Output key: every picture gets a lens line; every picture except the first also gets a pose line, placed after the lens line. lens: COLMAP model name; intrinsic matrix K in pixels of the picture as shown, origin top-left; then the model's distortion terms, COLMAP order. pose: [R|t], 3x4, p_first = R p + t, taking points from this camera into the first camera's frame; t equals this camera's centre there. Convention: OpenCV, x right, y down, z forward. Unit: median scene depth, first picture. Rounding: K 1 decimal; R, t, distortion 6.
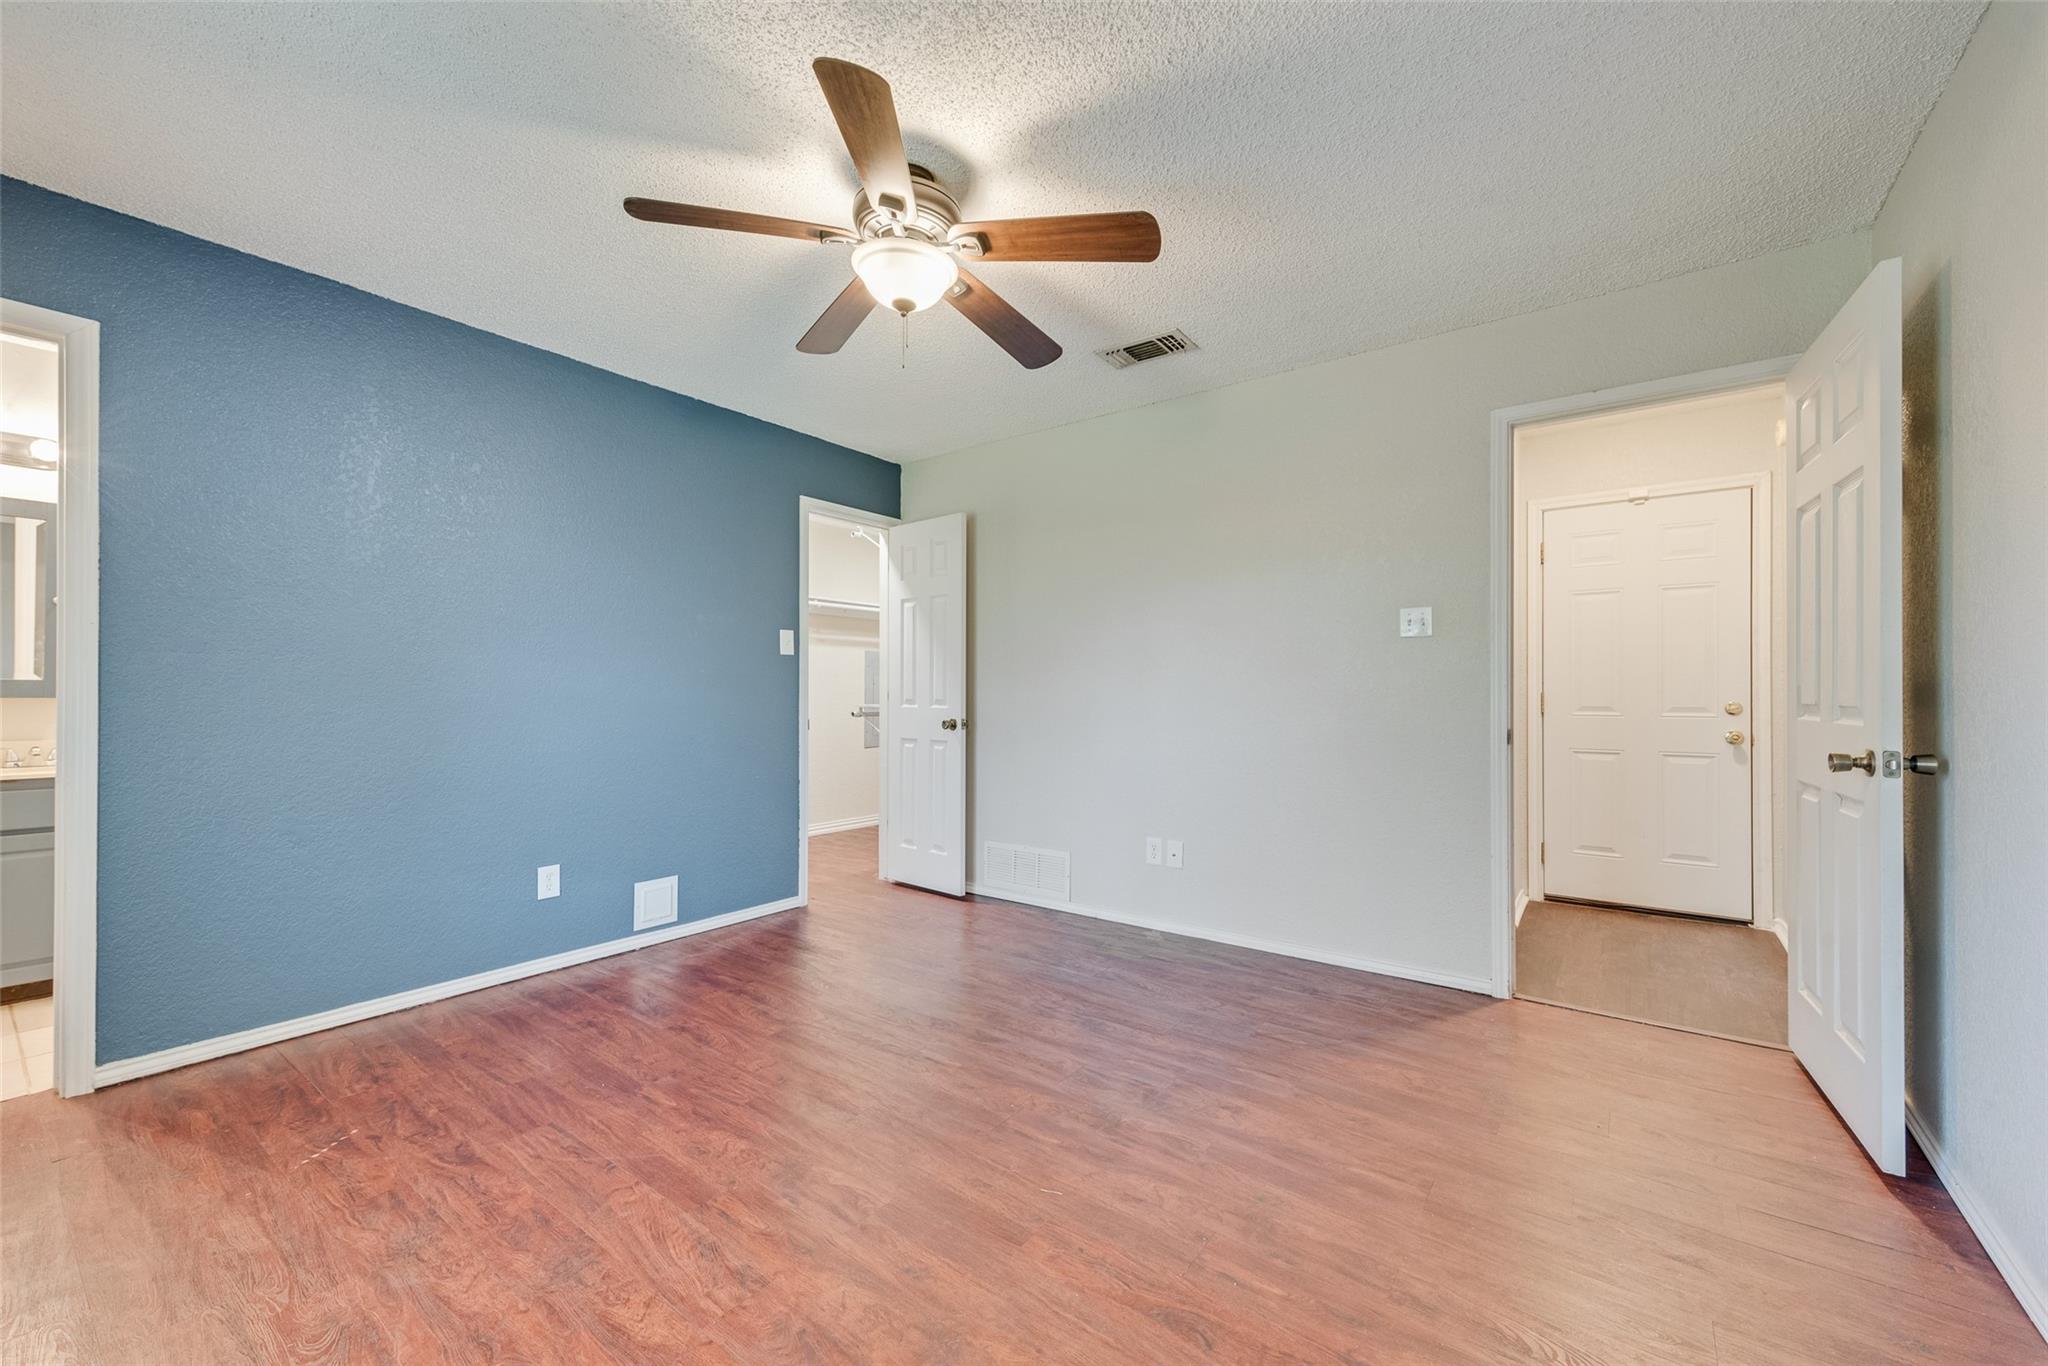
lens RADIAL K [[801.7, 0, 1021.3], [0, 801.7, 688.4], [0, 0, 1]] dist [0.003657, 0.000157]
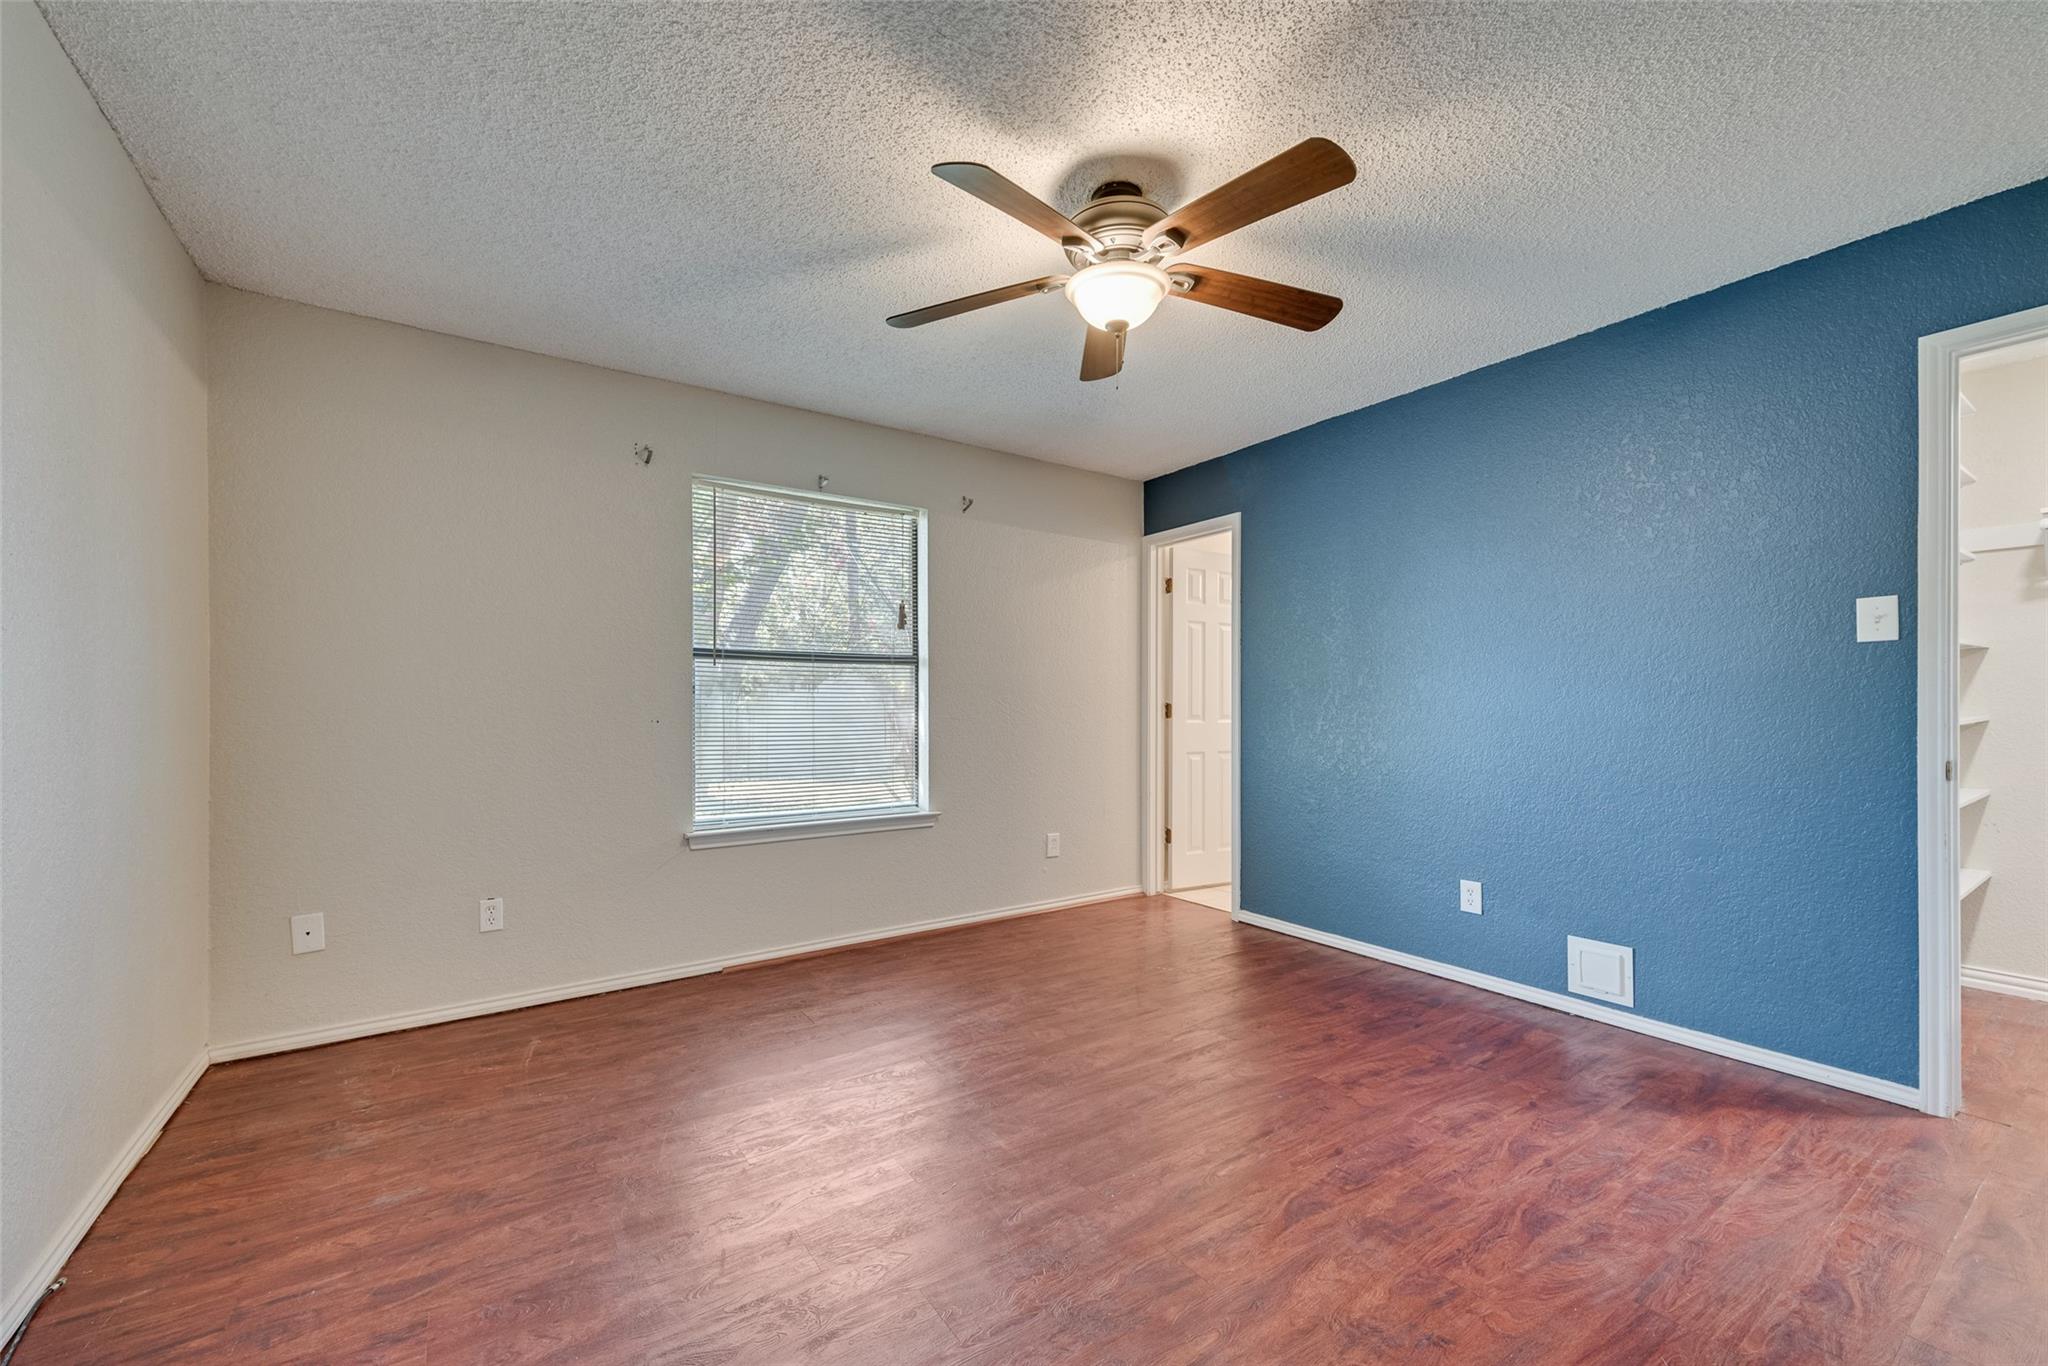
lens RADIAL K [[801.7, 0, 1020.2], [0, 801.7, 704.4], [0, 0, 1]] dist [0.003657, 0.000157]
pose [[-0.322310, -0.007454, -0.946605, 0.553684], [0.002788, 0.999957, -0.008823, 0.006014], [0.946630, -0.005483, -0.322275, 0.789963]]
